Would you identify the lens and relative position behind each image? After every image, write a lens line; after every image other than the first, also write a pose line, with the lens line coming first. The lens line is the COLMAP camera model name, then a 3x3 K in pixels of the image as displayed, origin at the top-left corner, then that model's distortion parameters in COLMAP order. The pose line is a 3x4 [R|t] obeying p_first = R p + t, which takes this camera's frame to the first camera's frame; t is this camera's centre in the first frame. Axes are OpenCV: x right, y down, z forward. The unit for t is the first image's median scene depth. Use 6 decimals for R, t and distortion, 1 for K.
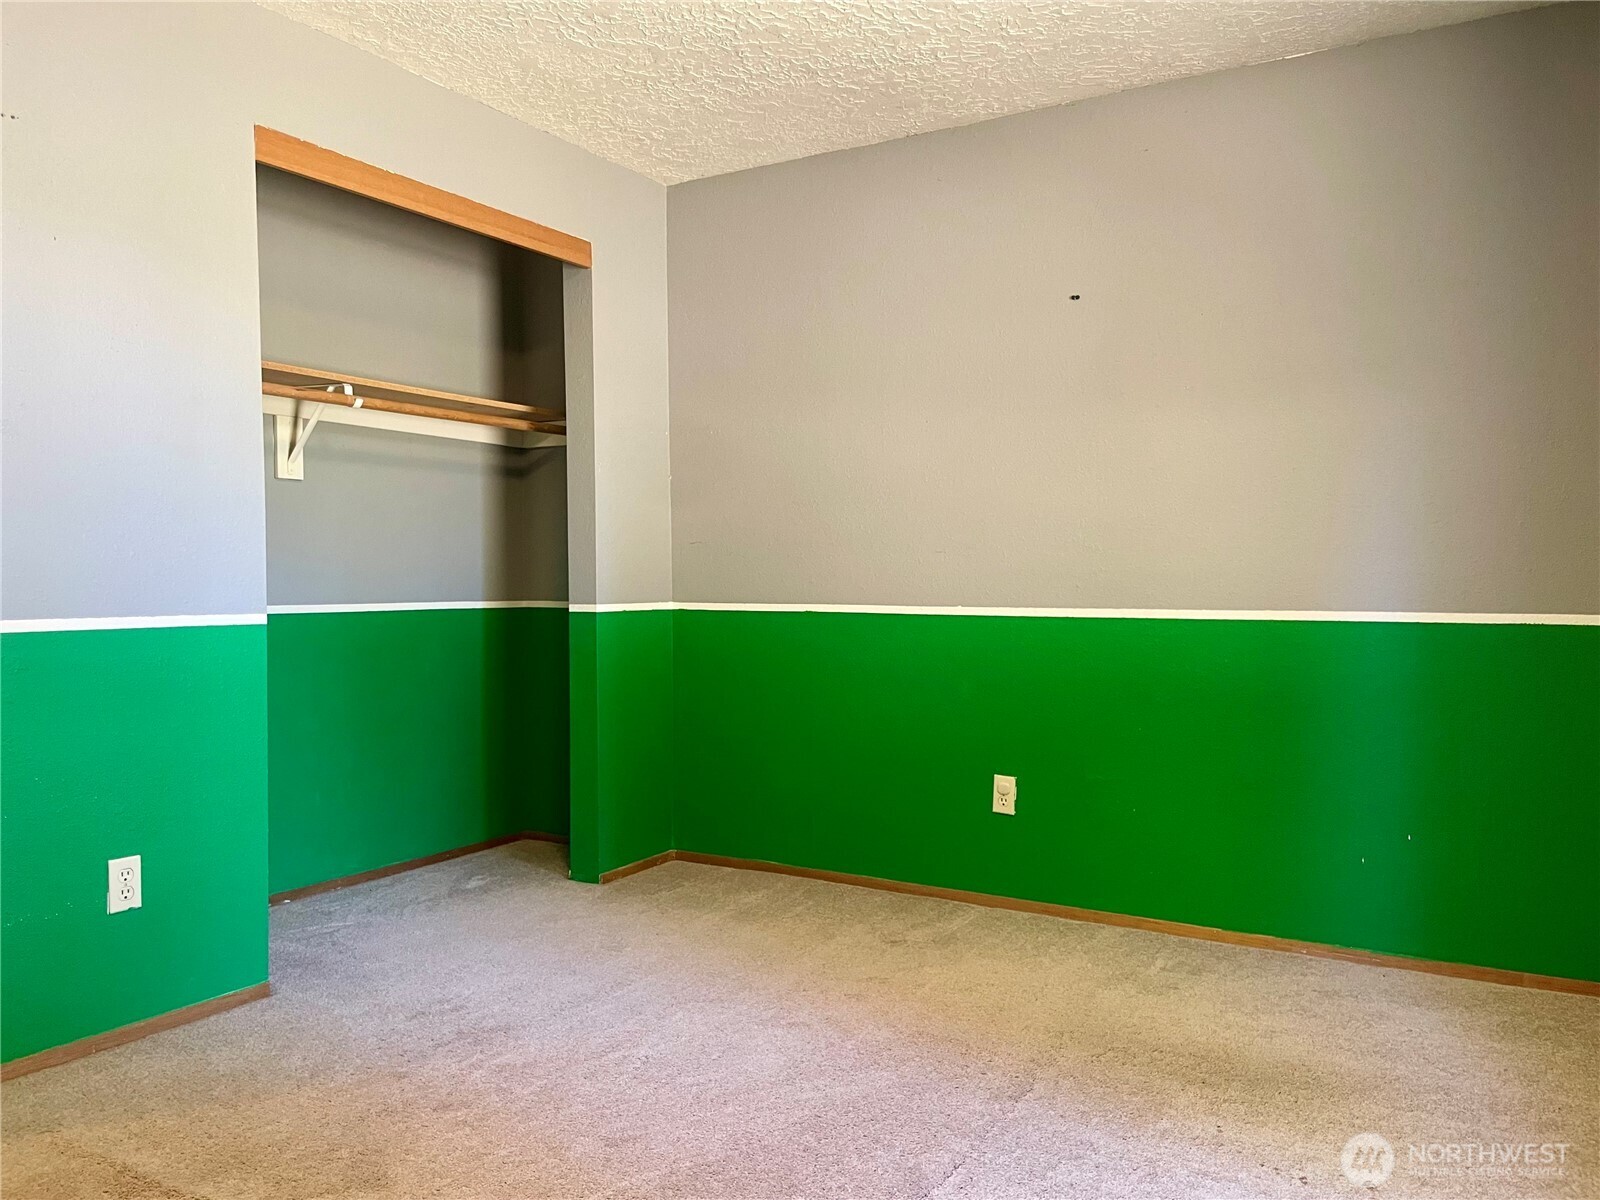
lens RADIAL K [[1223.2, 0, 797.3], [0, 1223.2, 599.1], [0, 0, 1]] dist [0.081625, -0.116880]
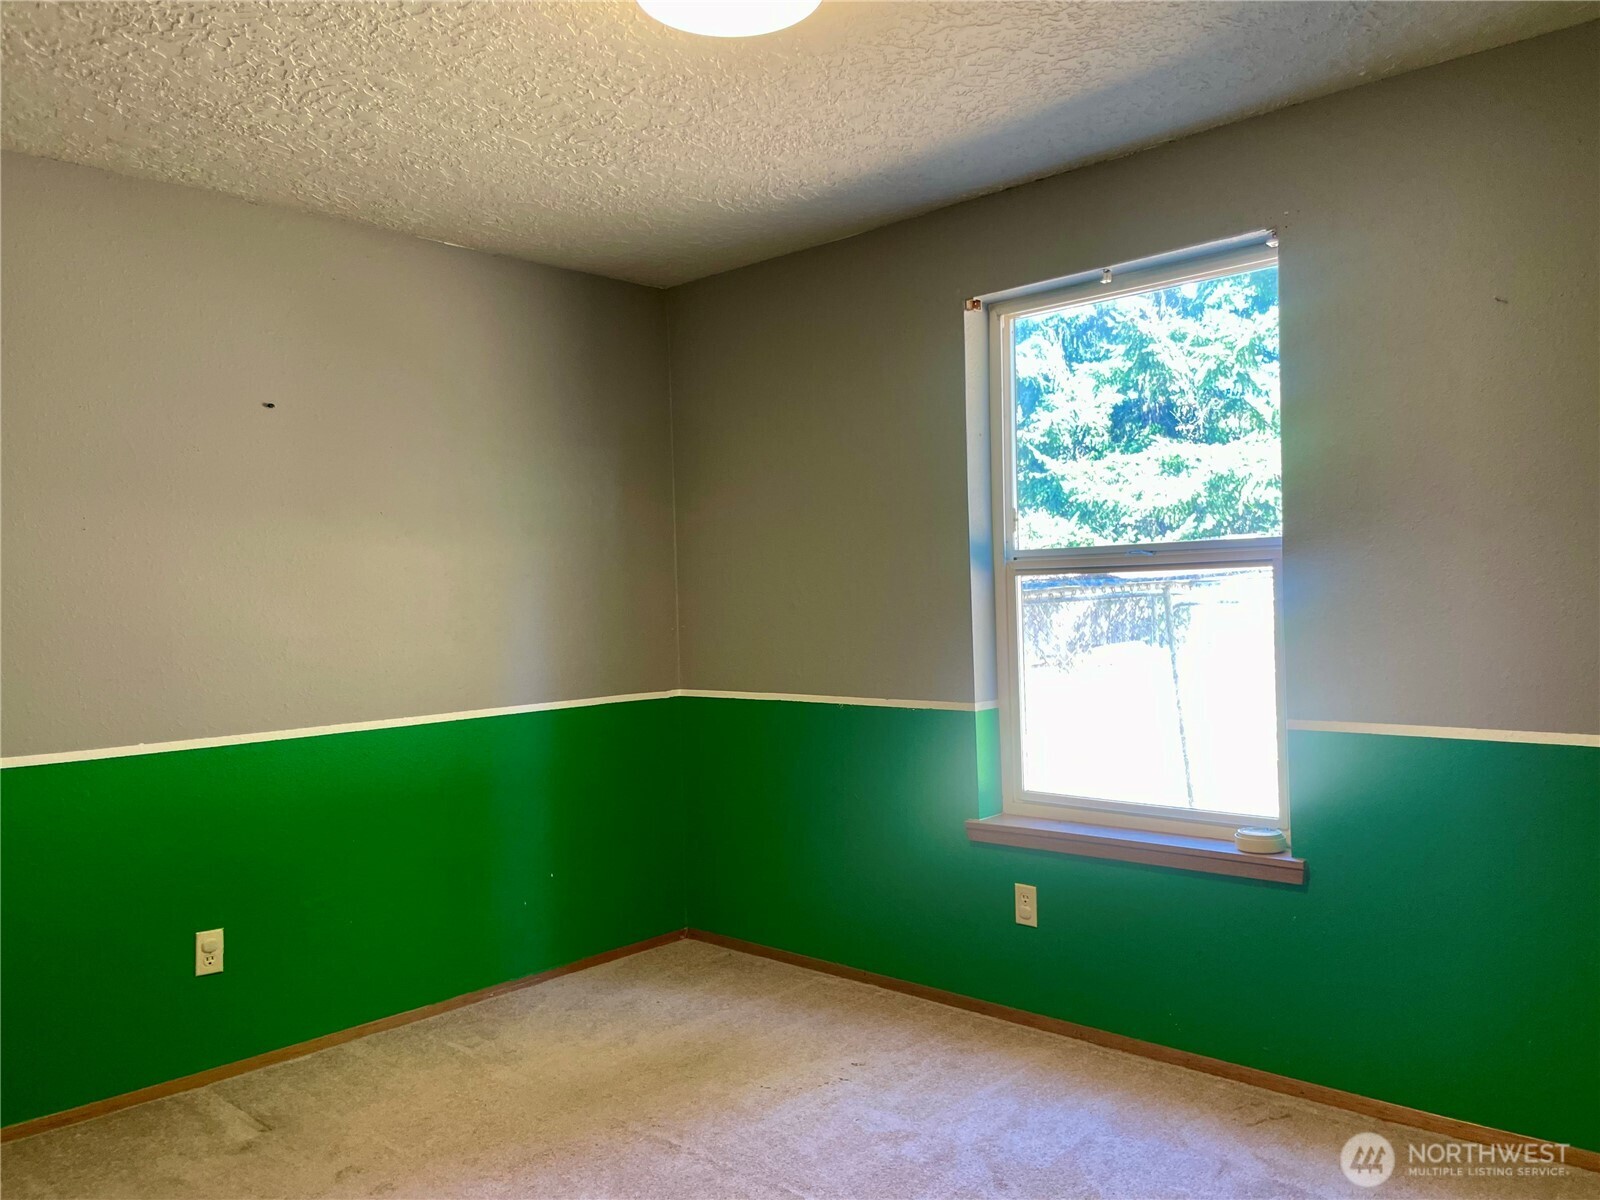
lens RADIAL K [[1223.2, 0, 797.7], [0, 1223.2, 600.4], [0, 0, 1]] dist [0.081625, -0.116880]
pose [[0.176317, -0.004049, 0.984325, -0.702423], [0.038534, 0.999253, -0.002792, -0.081282], [-0.983579, 0.038422, 0.176341, 0.472091]]
